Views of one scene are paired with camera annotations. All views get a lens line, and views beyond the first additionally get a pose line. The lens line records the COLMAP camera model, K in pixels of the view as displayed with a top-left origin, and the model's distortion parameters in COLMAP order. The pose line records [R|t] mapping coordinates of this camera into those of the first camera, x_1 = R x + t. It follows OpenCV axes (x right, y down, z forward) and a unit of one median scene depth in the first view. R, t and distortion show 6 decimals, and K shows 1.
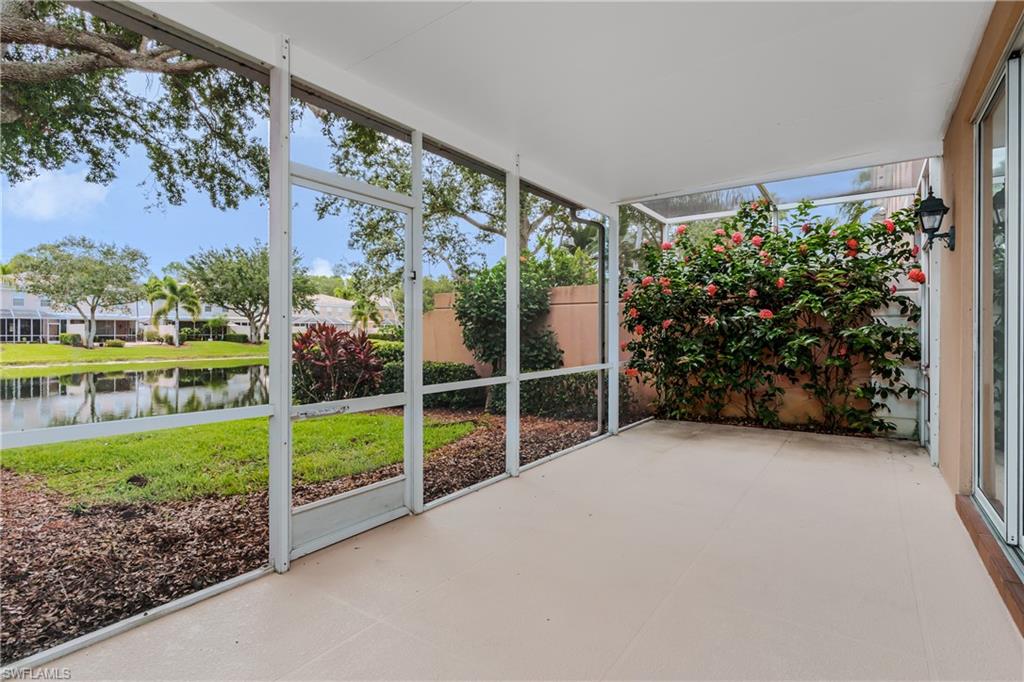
lens RADIAL K [[506.0, 0, 518.7], [0, 506.0, 333.7], [0, 0, 1]] dist [0.004981, 0.001436]
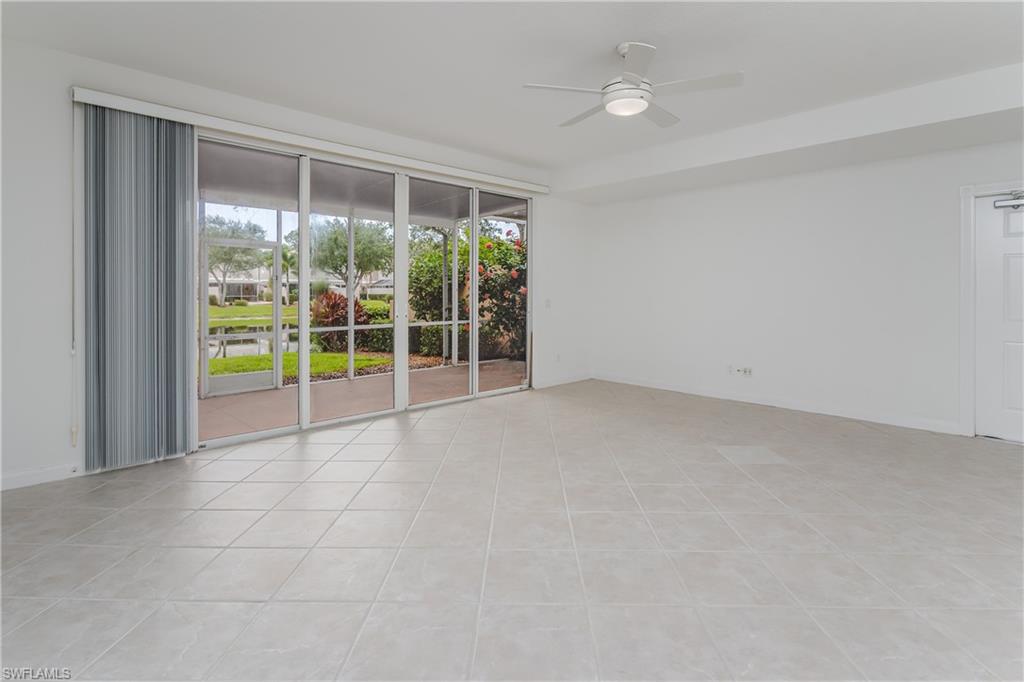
lens RADIAL K [[506.0, 0, 521.8], [0, 506.0, 295.4], [0, 0, 1]] dist [0.004981, 0.001436]
pose [[0.983390, 0.000624, -0.181505, 0.079512], [0.000149, 0.999991, 0.004246, -0.003490], [0.181506, -0.004203, 0.983381, -0.061734]]
